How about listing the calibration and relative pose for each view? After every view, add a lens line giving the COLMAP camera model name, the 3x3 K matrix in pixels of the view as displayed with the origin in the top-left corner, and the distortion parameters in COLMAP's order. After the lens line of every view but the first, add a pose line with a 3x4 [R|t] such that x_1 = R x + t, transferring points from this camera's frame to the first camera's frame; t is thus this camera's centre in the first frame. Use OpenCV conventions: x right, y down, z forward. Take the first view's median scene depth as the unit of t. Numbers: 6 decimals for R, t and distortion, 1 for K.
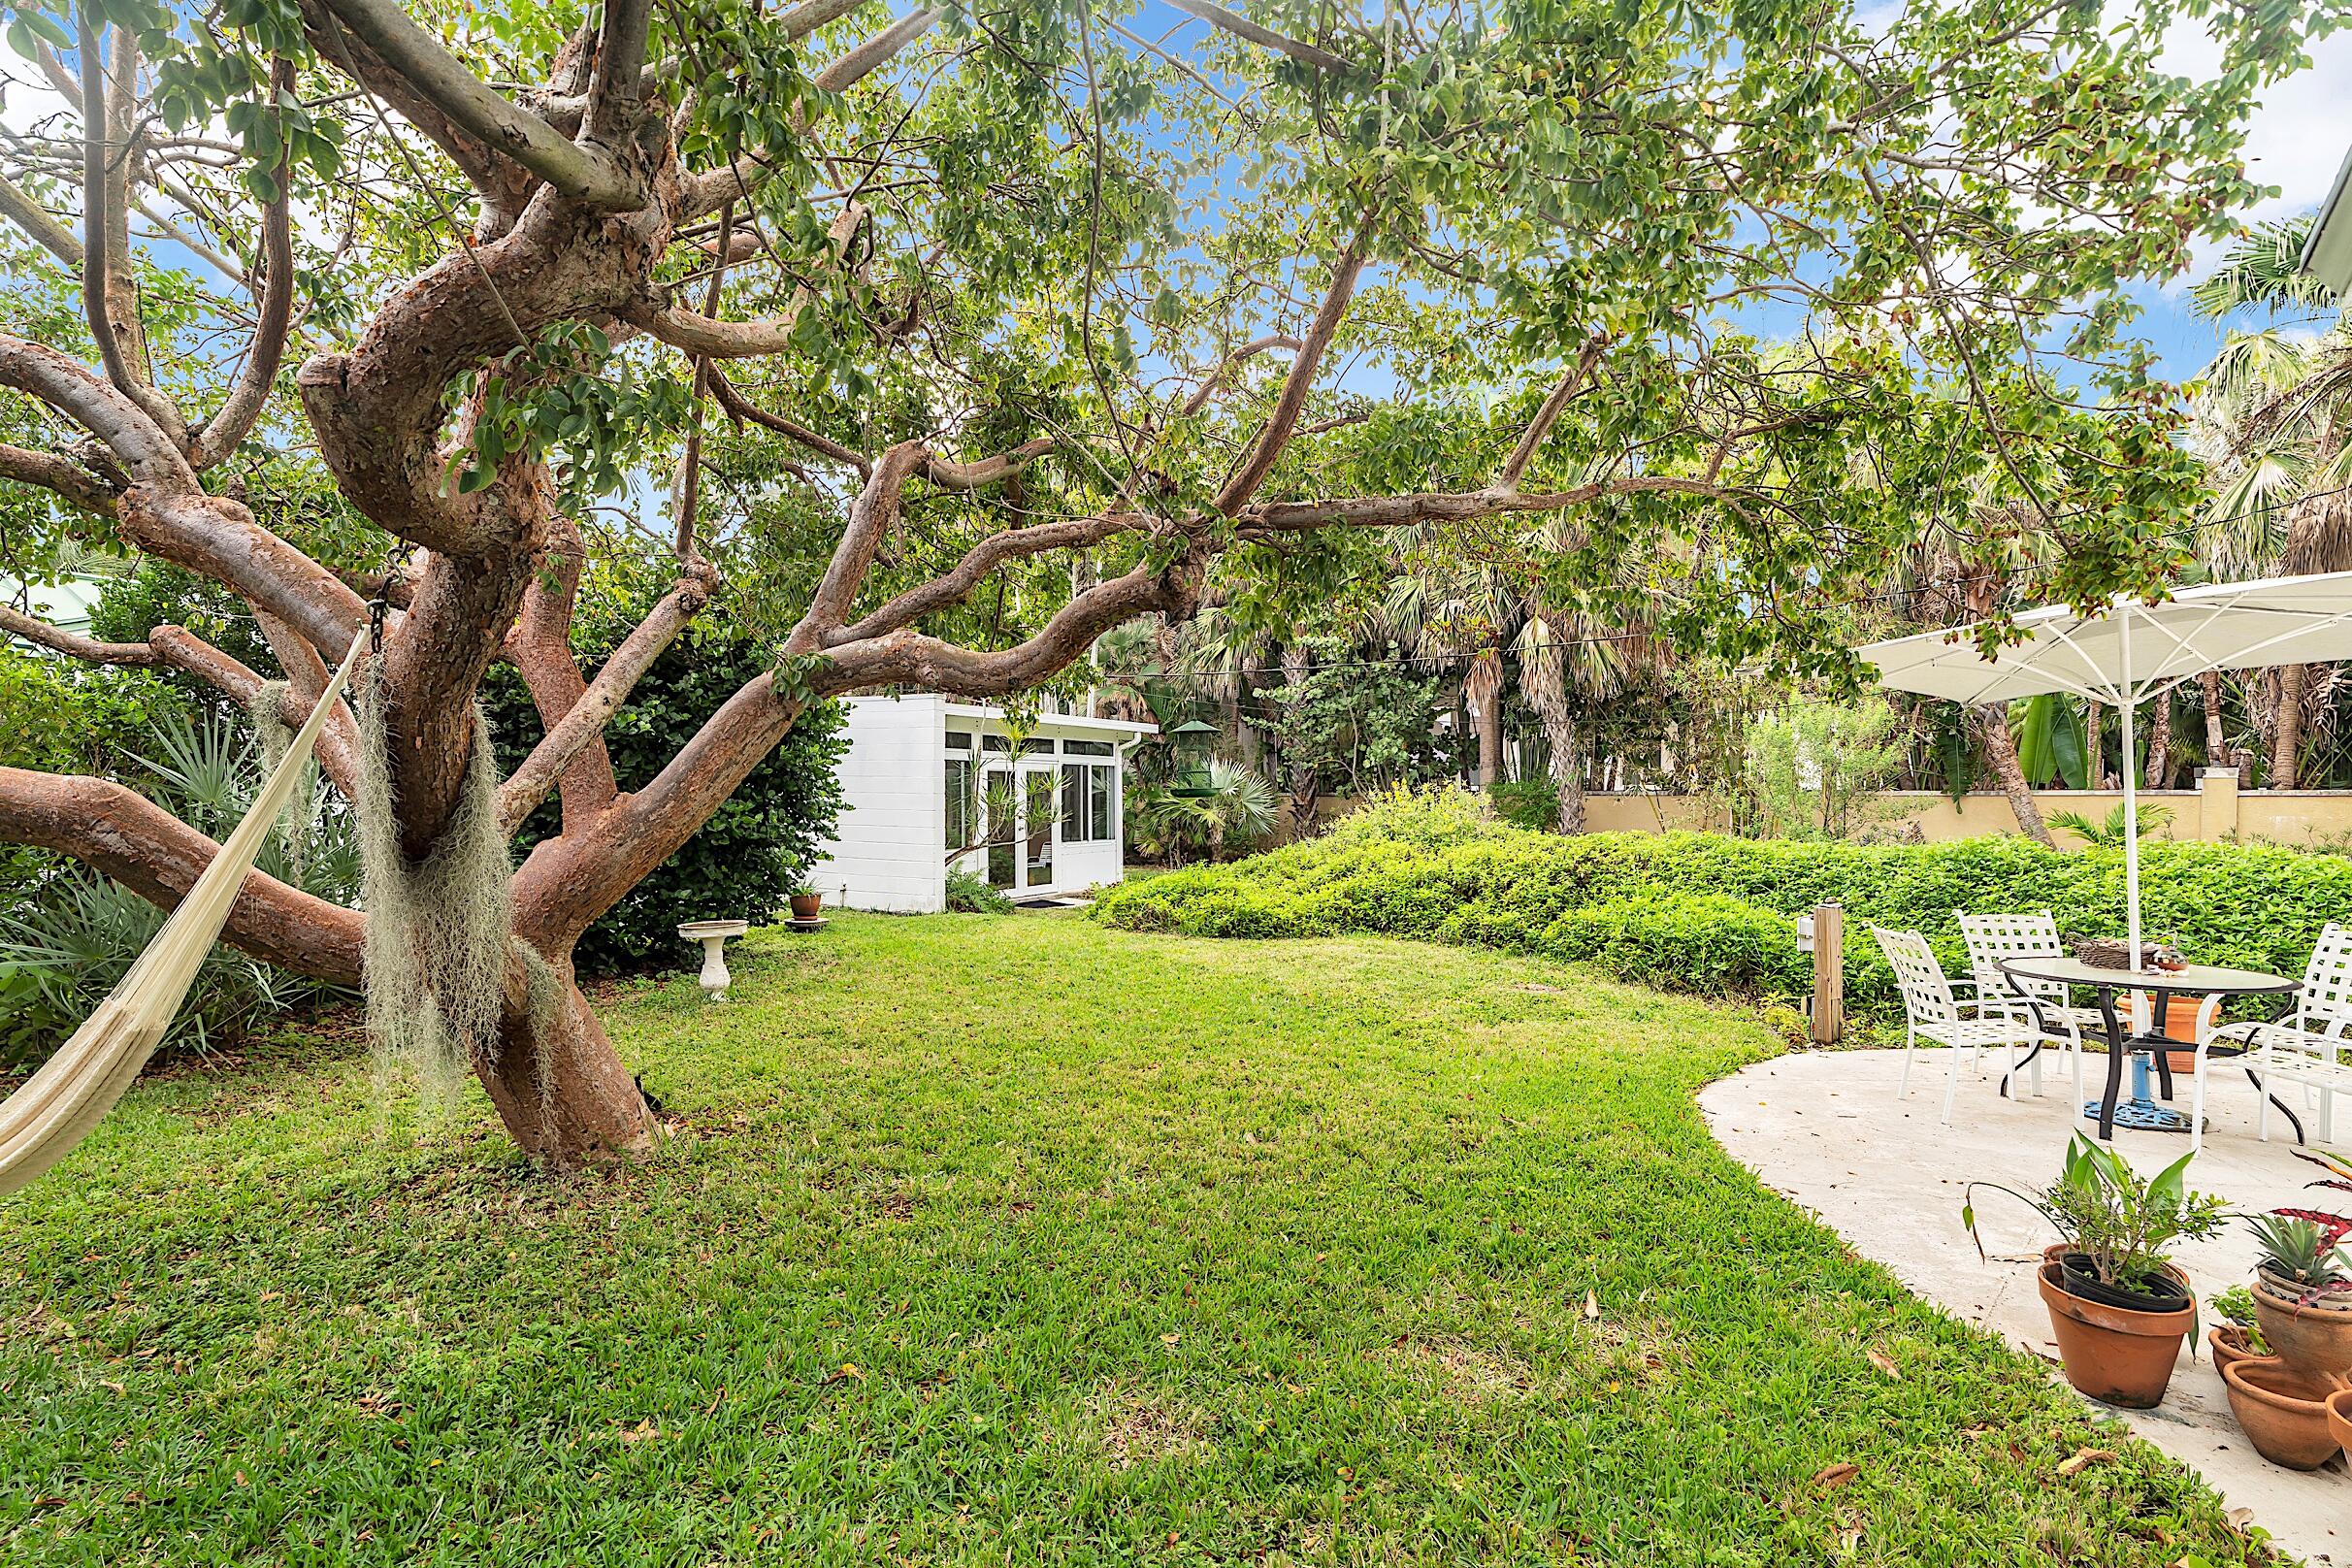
lens RADIAL K [[1154.2, 0, 1176.3], [0, 1154.2, 789.5], [0, 0, 1]] dist [0.000060, 0.000002]
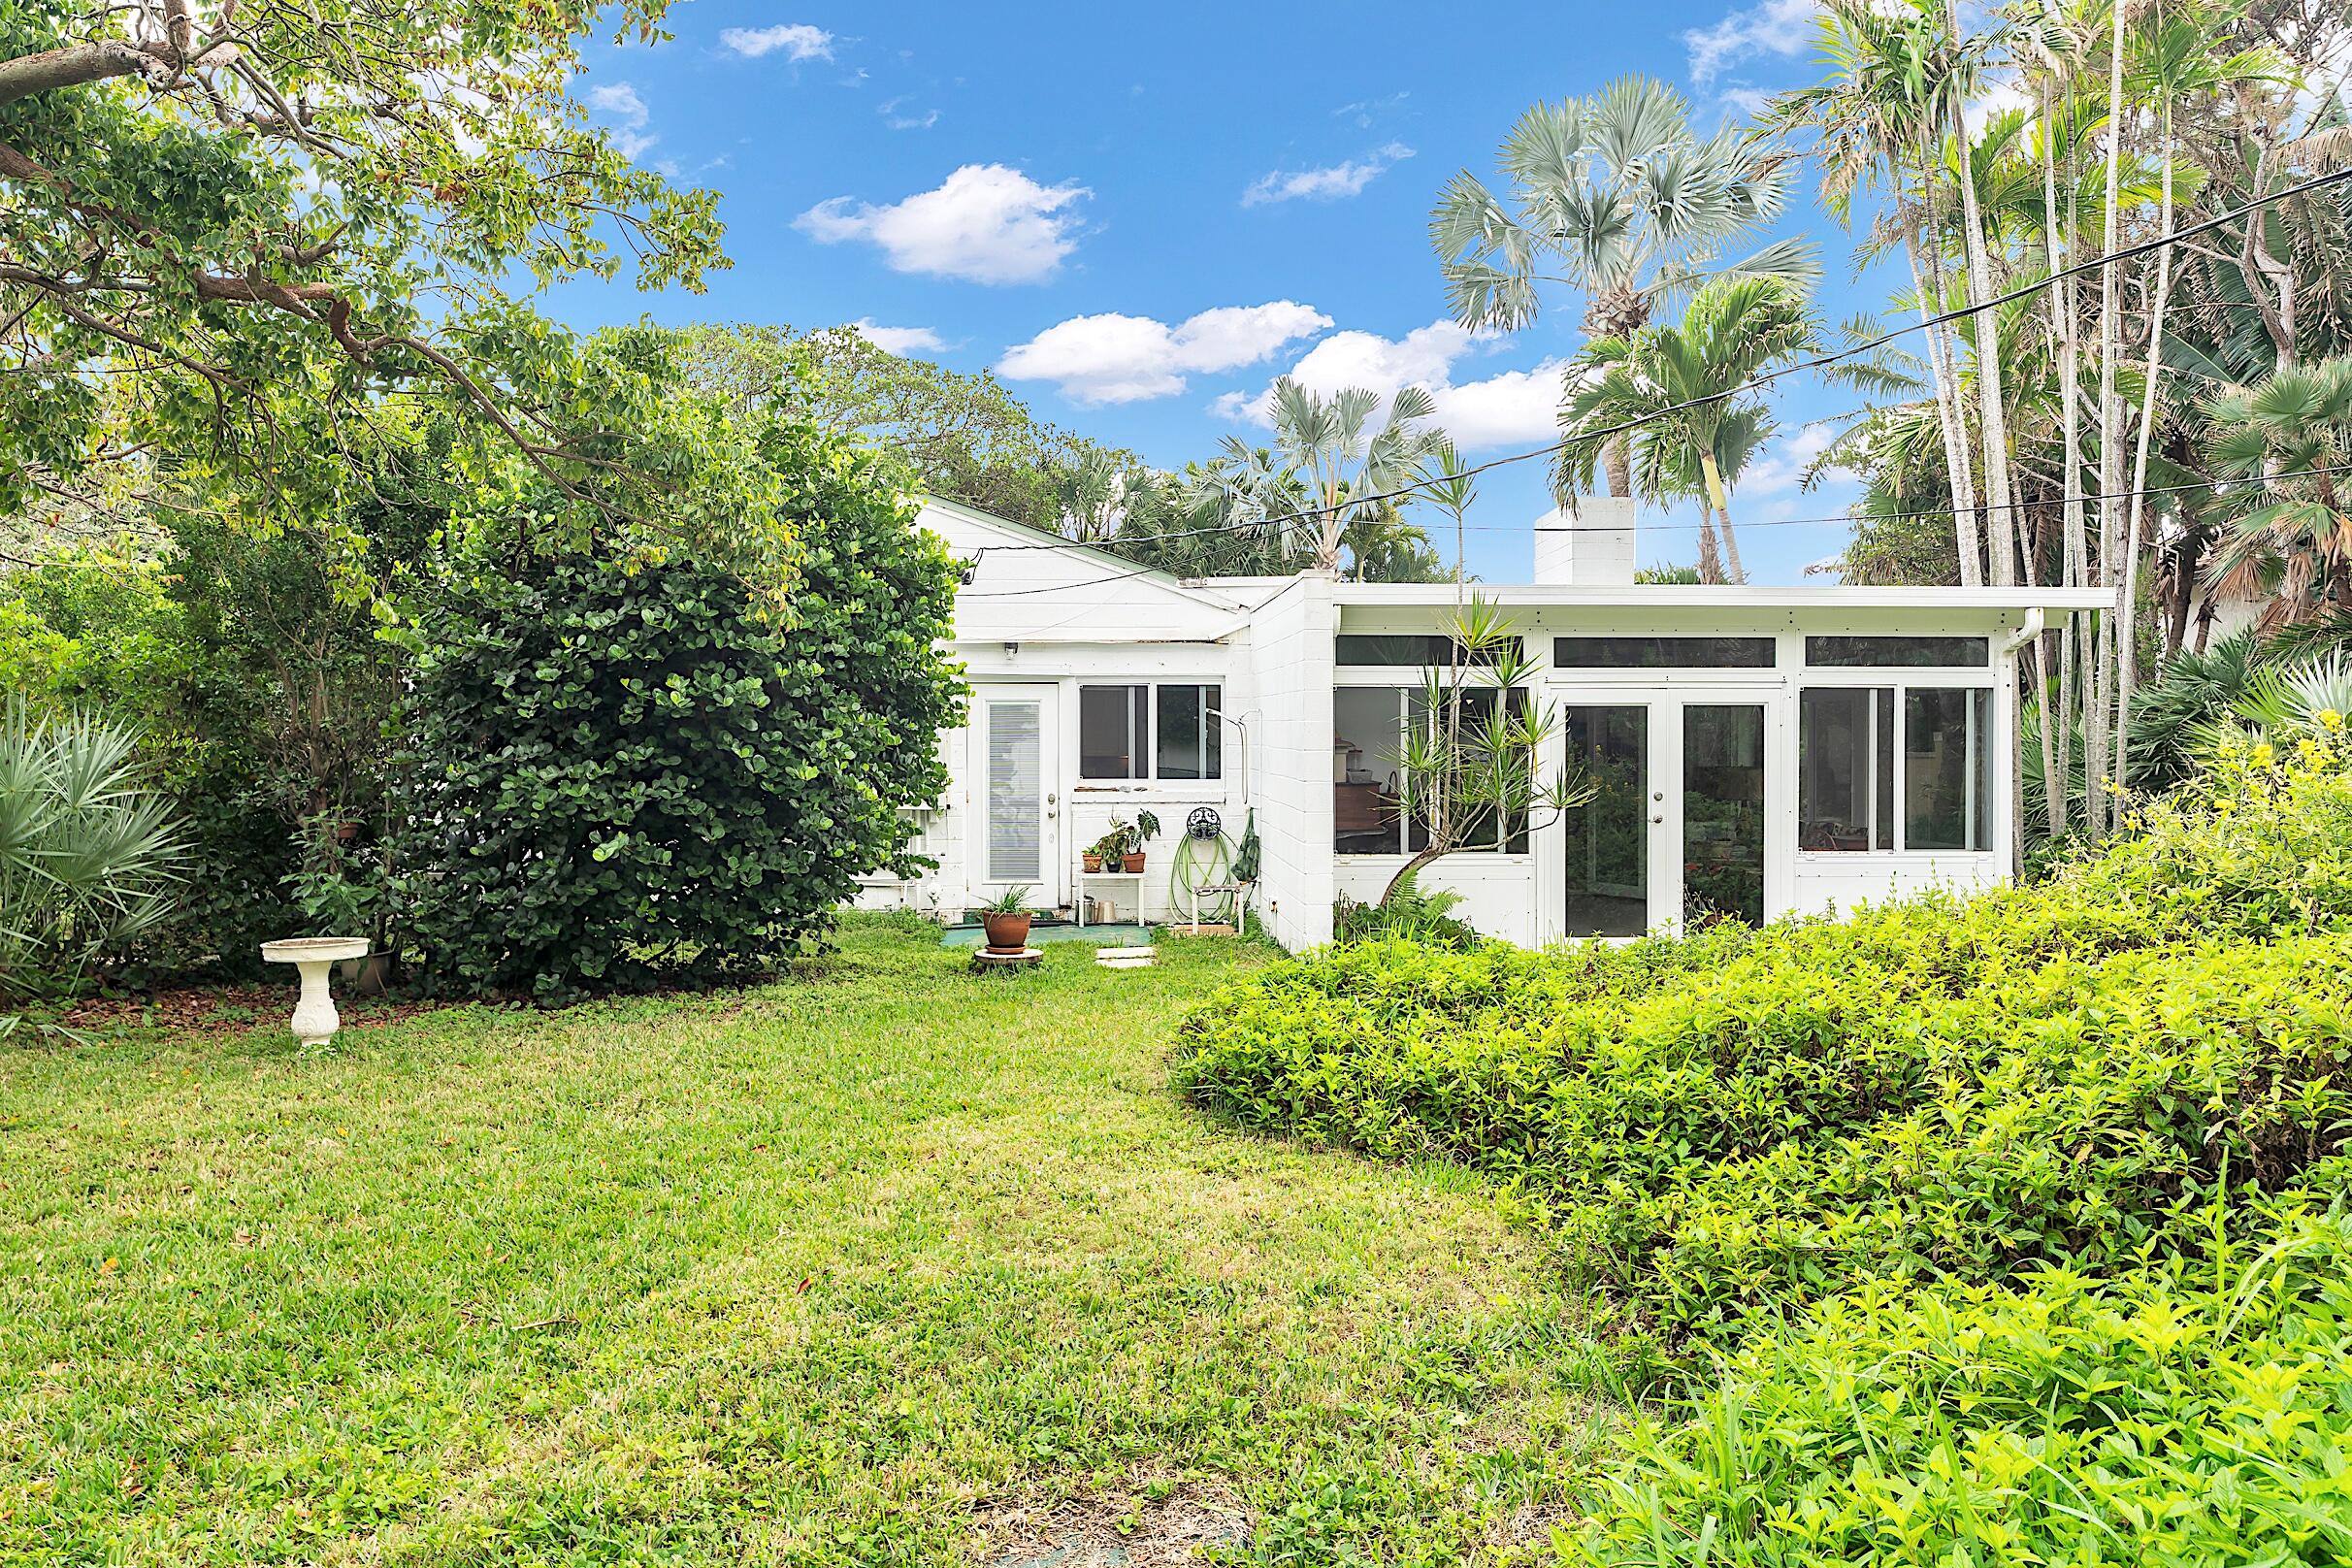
lens RADIAL K [[1548.4, 0, 1175.9], [0, 1548.4, 784.9], [0, 0, 1]] dist [0.000473, 0.000222]
pose [[0.560479, 0.006240, -0.828145, 0.291876], [0.007962, 0.999885, 0.012923, 0.008358], [0.828130, -0.013837, 0.560365, 0.420937]]
